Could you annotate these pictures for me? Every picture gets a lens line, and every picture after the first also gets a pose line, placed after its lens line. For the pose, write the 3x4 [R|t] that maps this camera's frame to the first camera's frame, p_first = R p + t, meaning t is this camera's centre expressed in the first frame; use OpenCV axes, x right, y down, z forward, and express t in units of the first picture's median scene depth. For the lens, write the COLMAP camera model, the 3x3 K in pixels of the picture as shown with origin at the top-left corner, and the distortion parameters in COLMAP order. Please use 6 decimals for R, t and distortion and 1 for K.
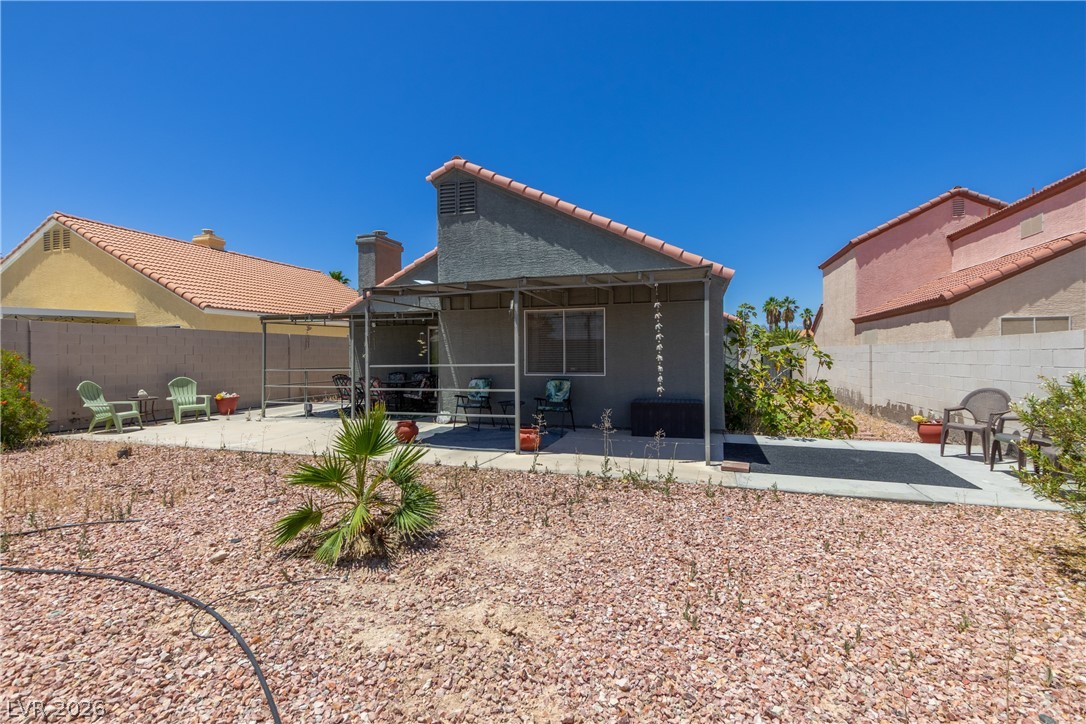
lens RADIAL K [[508.9, 0, 550.9], [0, 508.9, 357.2], [0, 0, 1]] dist [0.002555, -0.001806]
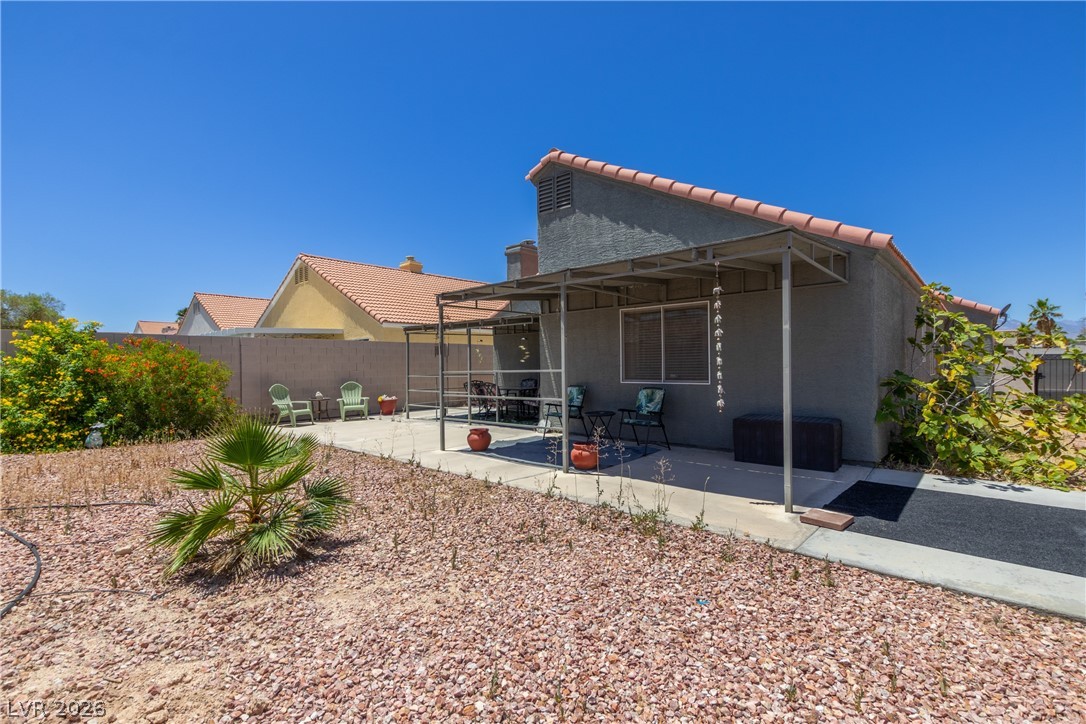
lens RADIAL K [[508.9, 0, 539.5], [0, 508.9, 368.6], [0, 0, 1]] dist [0.002555, -0.001806]
pose [[0.904960, -0.002640, -0.425489, 0.193875], [0.005667, 0.999967, 0.005848, 0.004789], [0.425459, -0.007704, 0.904945, 0.139697]]
